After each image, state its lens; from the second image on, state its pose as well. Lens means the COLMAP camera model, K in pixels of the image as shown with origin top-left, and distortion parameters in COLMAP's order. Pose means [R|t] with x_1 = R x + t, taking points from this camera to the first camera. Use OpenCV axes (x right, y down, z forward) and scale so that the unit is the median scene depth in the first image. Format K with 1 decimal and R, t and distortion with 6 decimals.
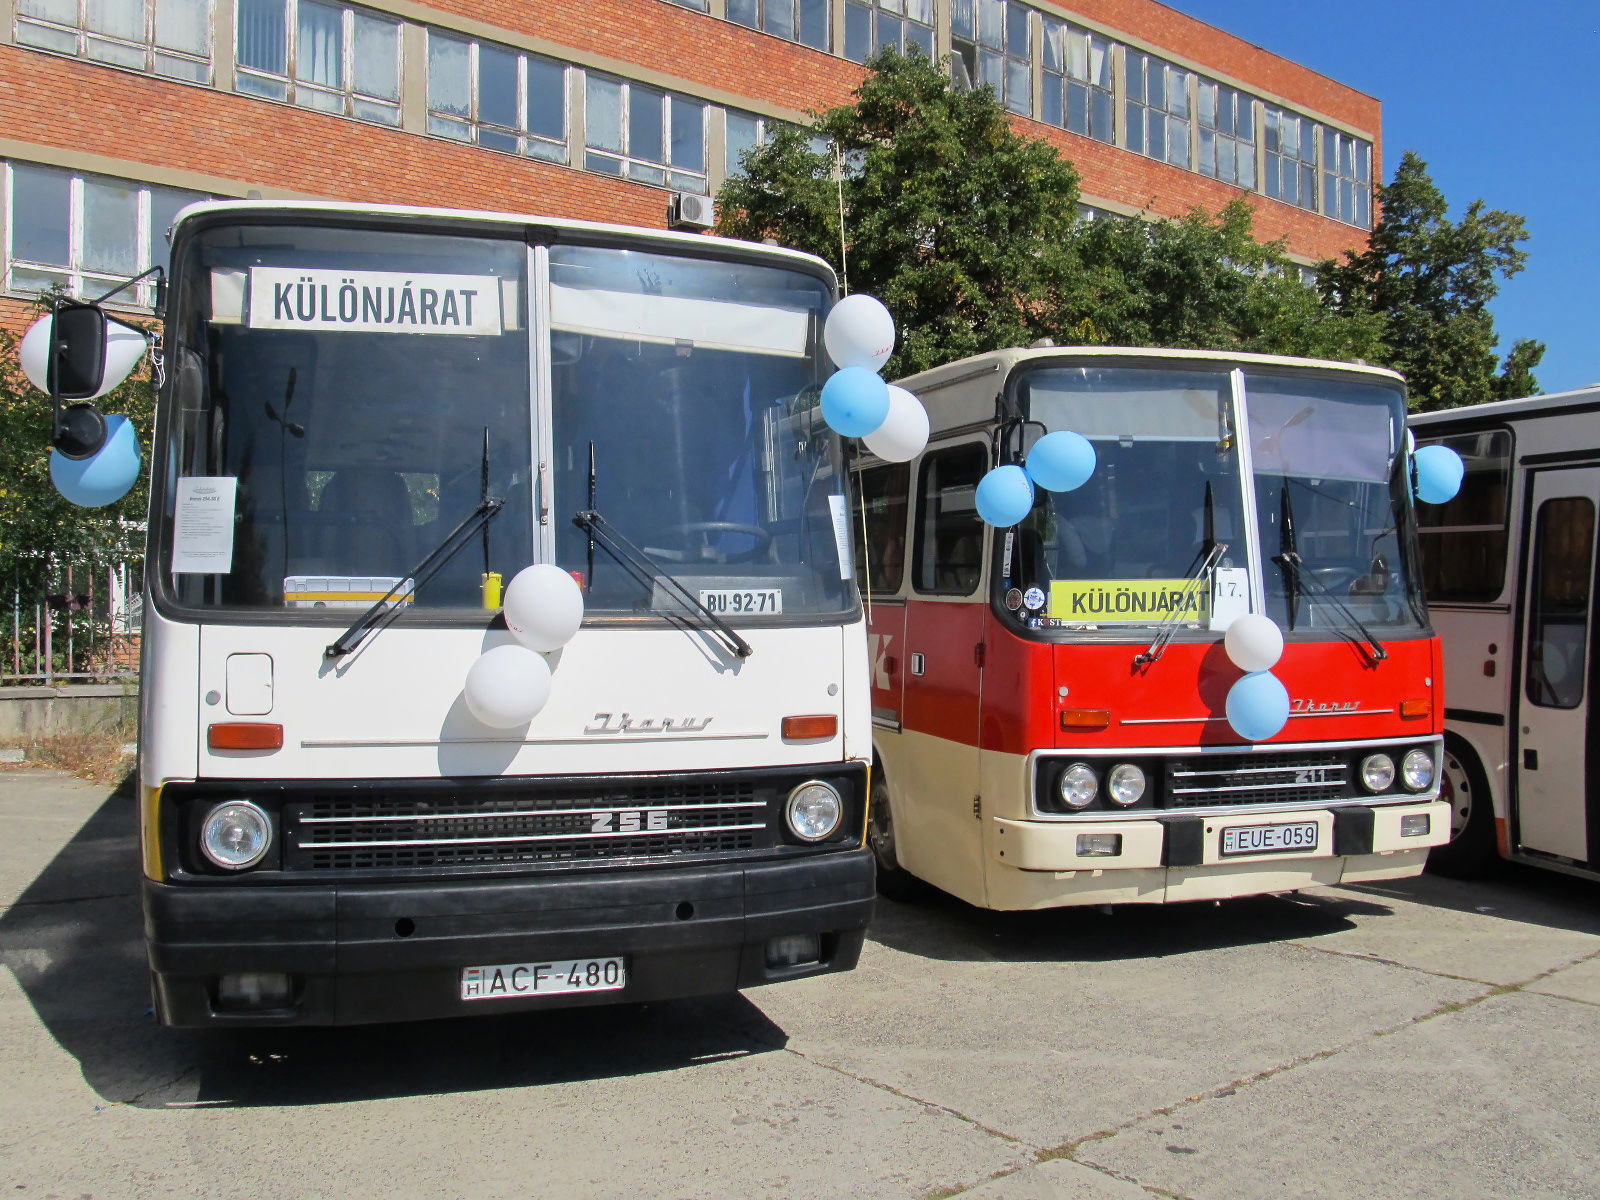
lens RADIAL K [[1385.1, 0, 800.5], [0, 1385.1, 604.1], [0, 0, 1]] dist [0.003312, 0.011181]
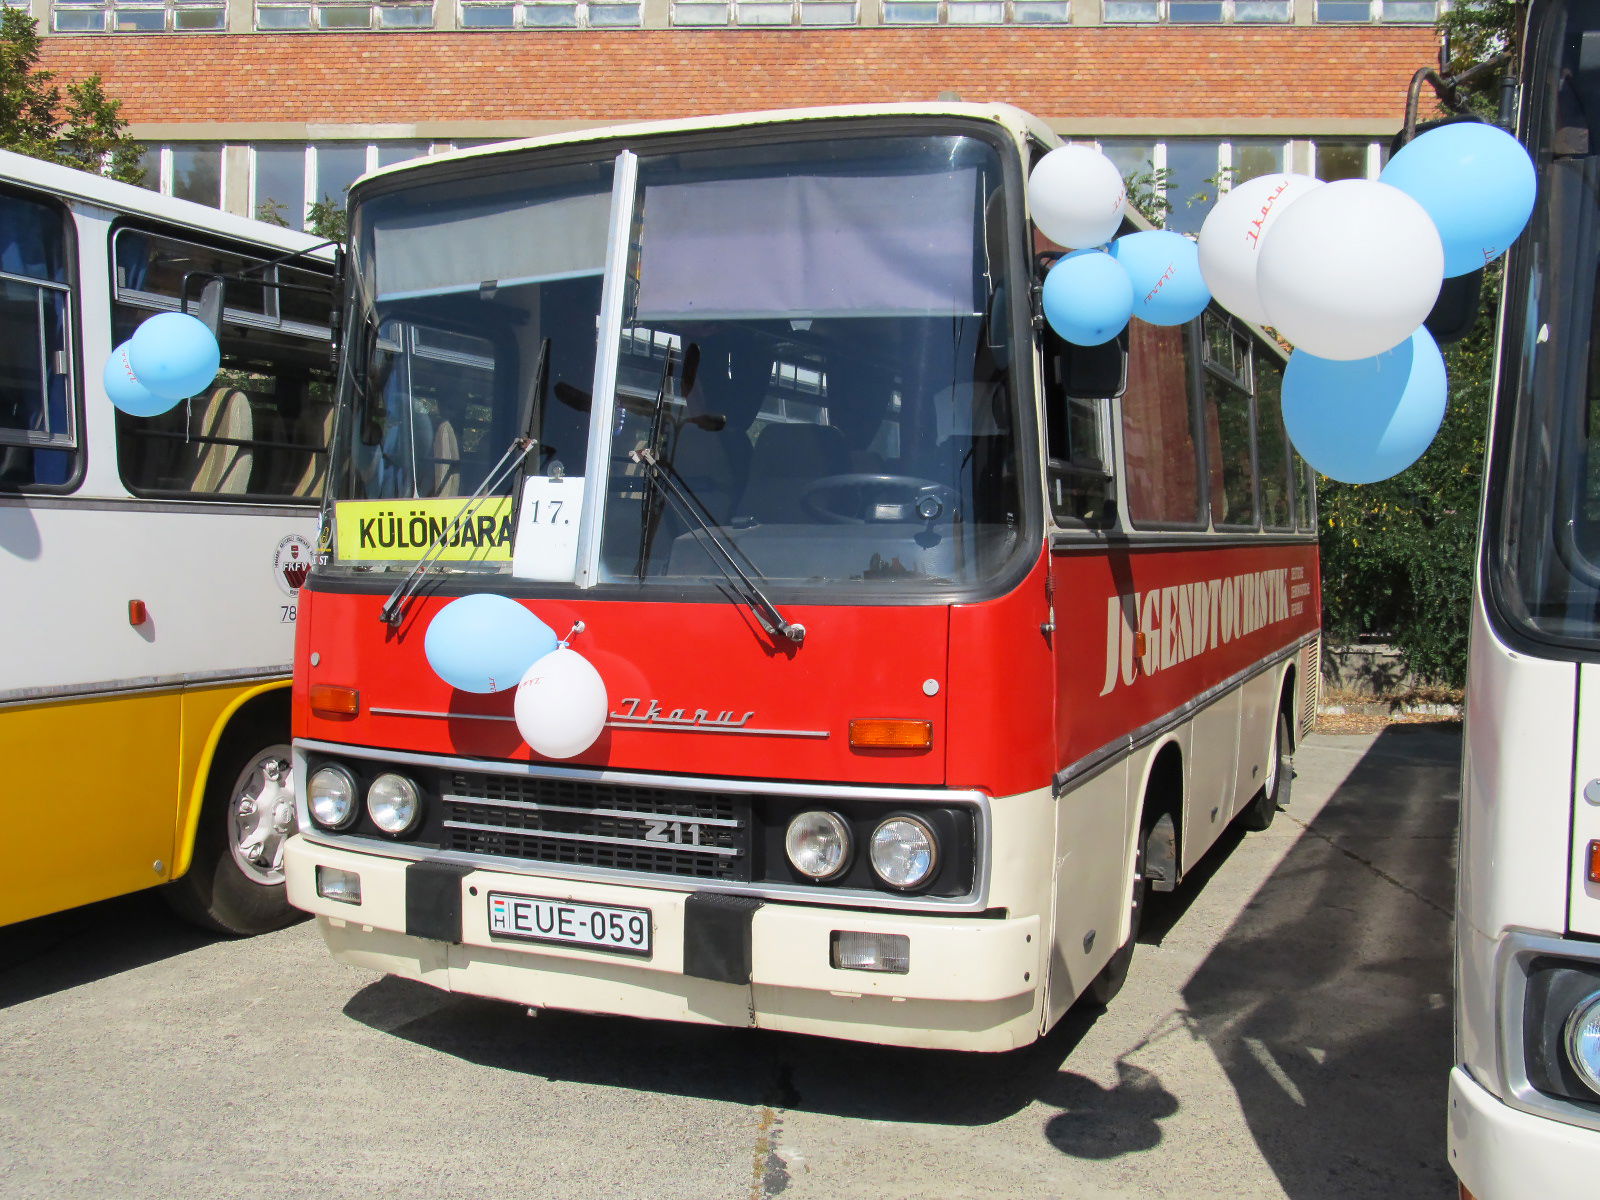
lens RADIAL K [[1550.0, 0, 794.3], [0, 1550.0, 607.7], [0, 0, 1]] dist [-0.012616, 0.000000]
pose [[0.741549, 0.030343, -0.670212, 0.834286], [-0.019204, 0.999527, 0.024006, 0.013009], [0.670623, -0.004931, 0.741782, 0.547483]]
